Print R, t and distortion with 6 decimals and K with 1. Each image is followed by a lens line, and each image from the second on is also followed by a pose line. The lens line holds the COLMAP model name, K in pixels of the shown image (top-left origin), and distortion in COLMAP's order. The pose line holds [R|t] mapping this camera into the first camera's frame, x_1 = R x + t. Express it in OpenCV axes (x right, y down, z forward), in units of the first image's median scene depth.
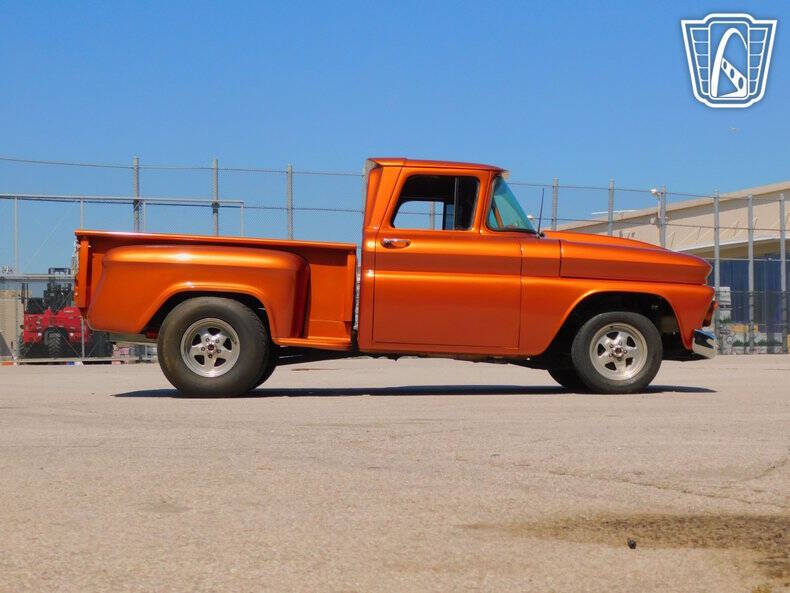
lens RADIAL K [[1326.2, 0, 395.0], [0, 1326.2, 296.5], [0, 0, 1]] dist [0.030752, -0.052783]
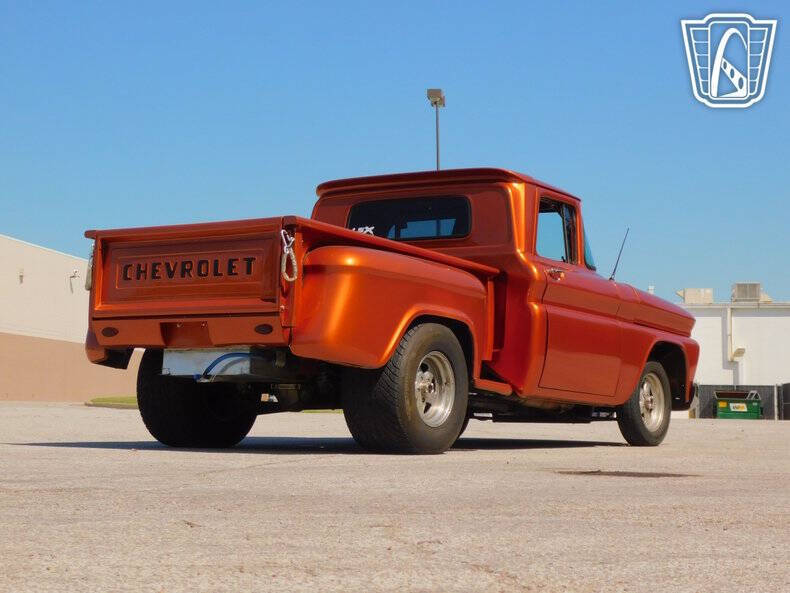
lens RADIAL K [[1653.3, 0, 395.0], [0, 1653.3, 296.5], [0, 0, 1]] dist [0.001544, -0.179581]
pose [[0.563472, 0.068563, 0.823285, -0.937208], [-0.054633, 0.997461, -0.045676, 0.029647], [-0.824327, -0.019242, 0.565787, 0.463910]]
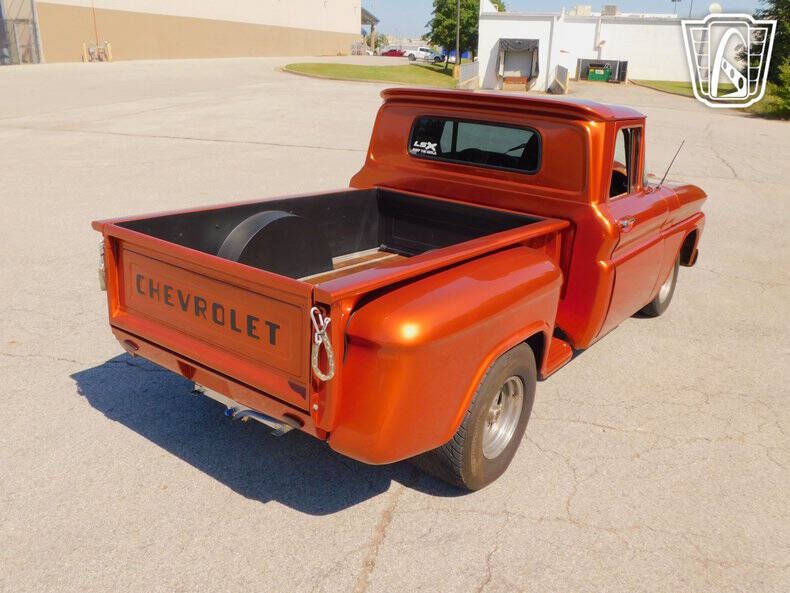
lens RADIAL K [[675.0, 0, 393.6], [0, 675.0, 284.2], [0, 0, 1]] dist [-0.005326, -0.001548]
pose [[0.606539, -0.243888, 0.756723, -0.411834], [-0.075185, 0.929928, 0.359974, -0.143345], [-0.791491, -0.275232, 0.545700, 0.858948]]
